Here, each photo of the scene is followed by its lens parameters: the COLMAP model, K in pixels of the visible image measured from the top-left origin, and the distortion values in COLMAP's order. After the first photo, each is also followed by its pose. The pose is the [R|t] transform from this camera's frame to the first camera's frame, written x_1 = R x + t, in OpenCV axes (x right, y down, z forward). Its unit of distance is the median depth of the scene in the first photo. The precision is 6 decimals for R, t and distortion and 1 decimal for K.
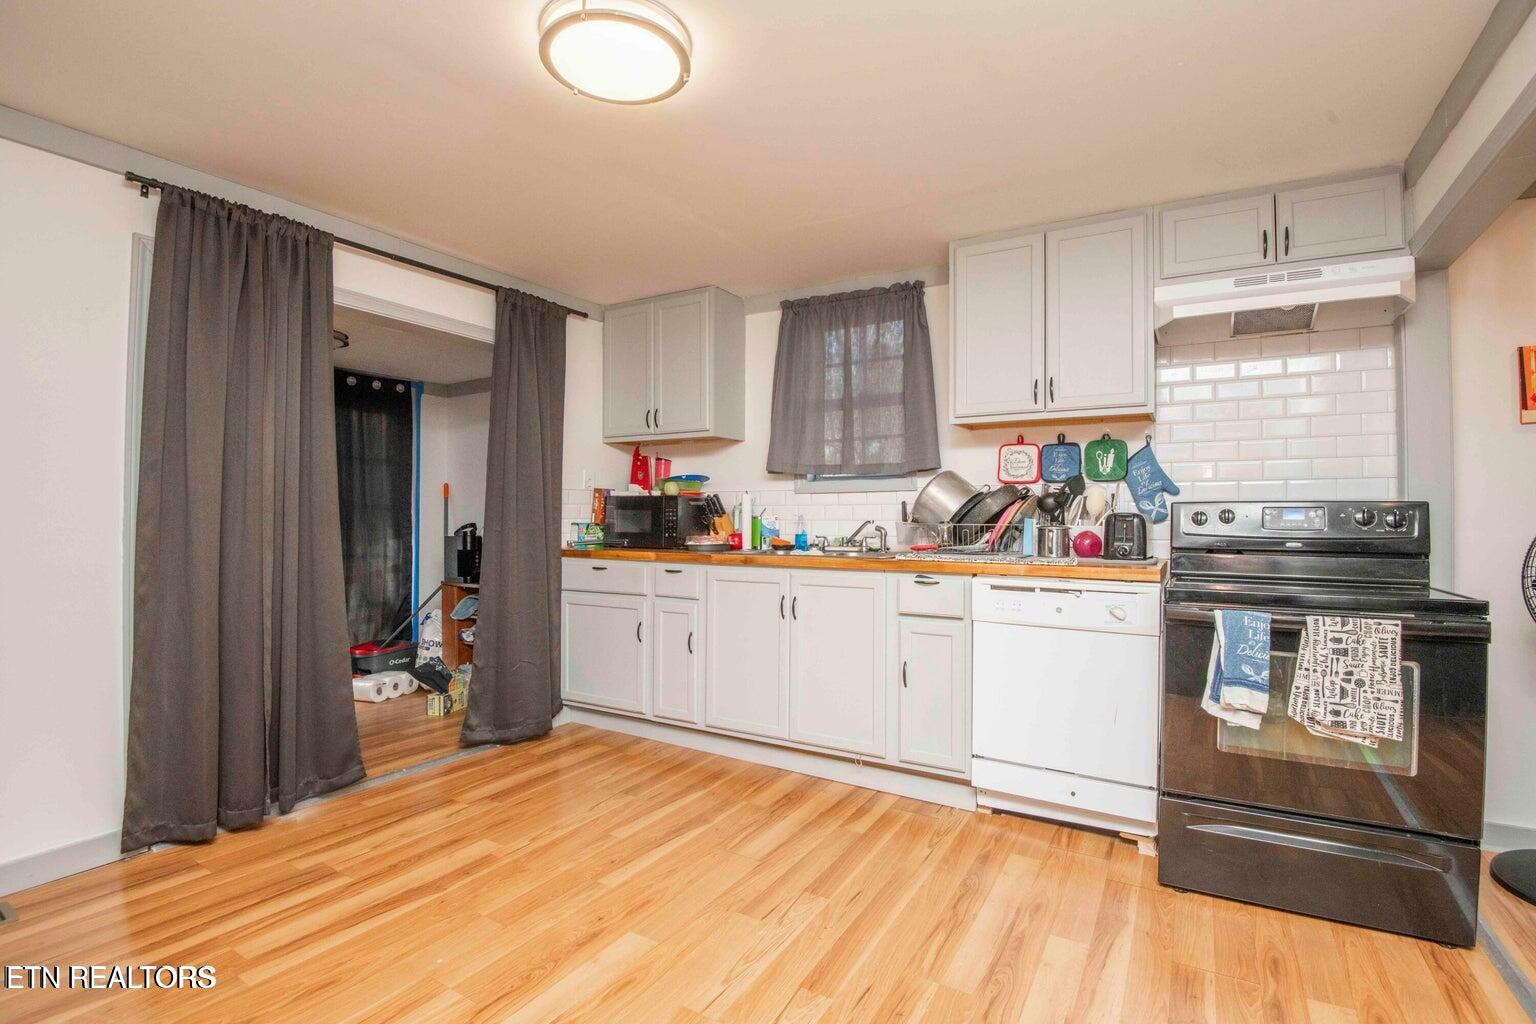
lens RADIAL K [[716.2, 0, 768.9], [0, 716.2, 512.1], [0, 0, 1]] dist [-0.000131, -0.000028]
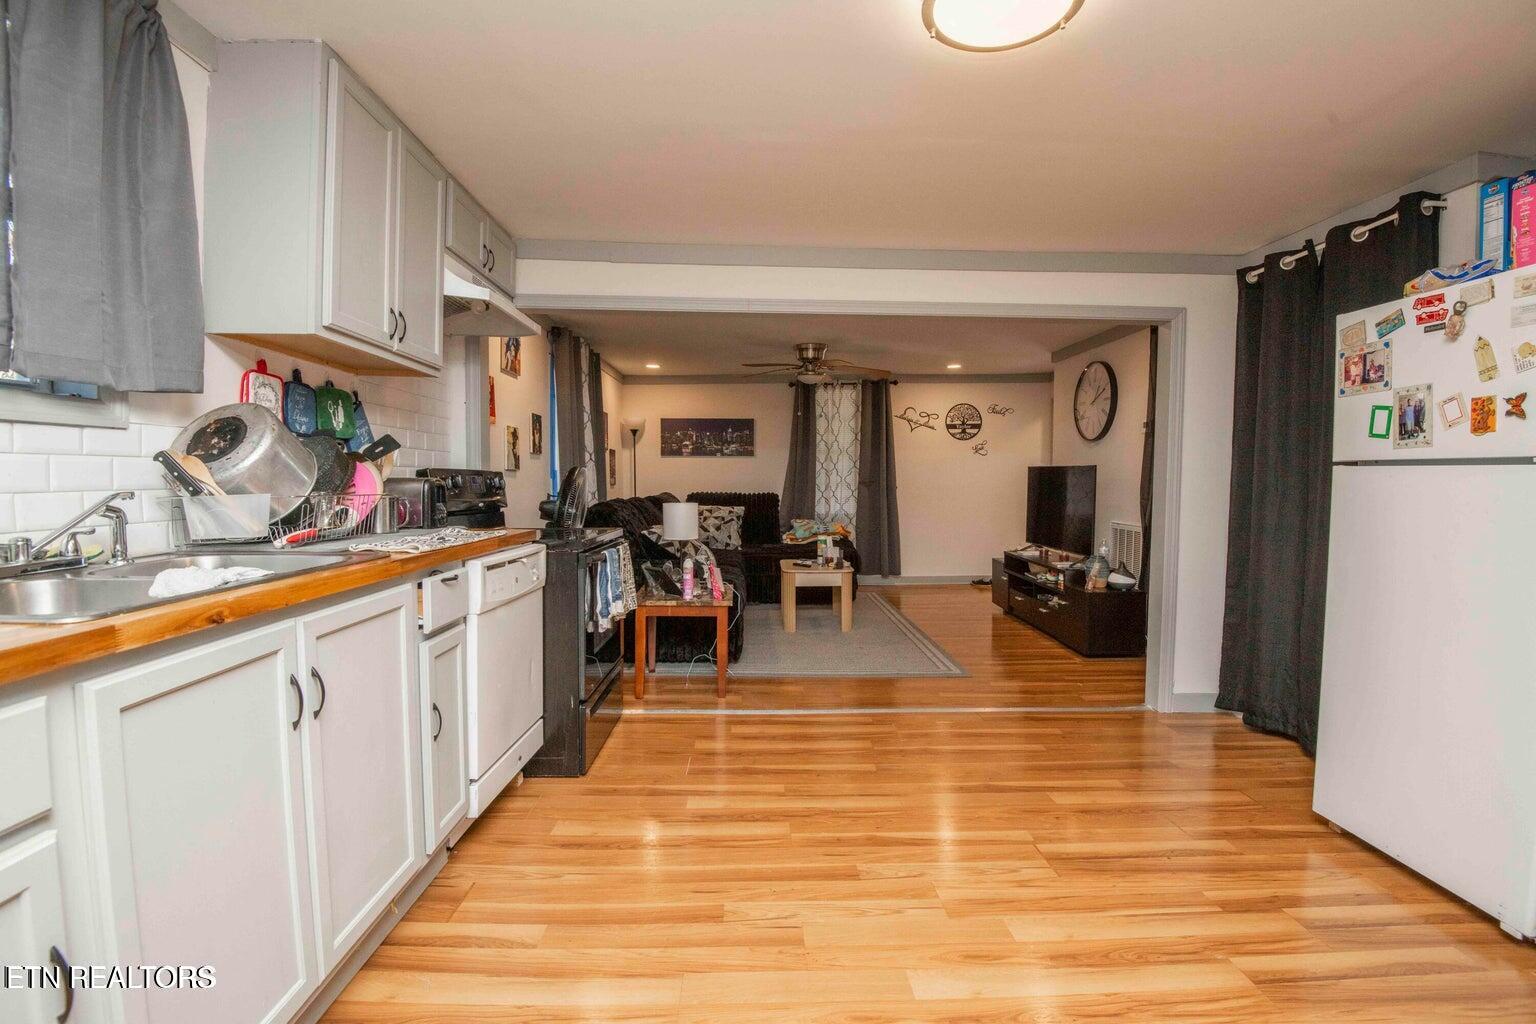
lens RADIAL K [[716.2, 0, 770.1], [0, 716.2, 514.2], [0, 0, 1]] dist [-0.000131, -0.000028]
pose [[-0.531094, -0.040452, 0.846347, -0.481528], [-0.010962, 0.999104, 0.040875, 0.004439], [-0.847242, 0.012431, -0.531062, 0.983616]]
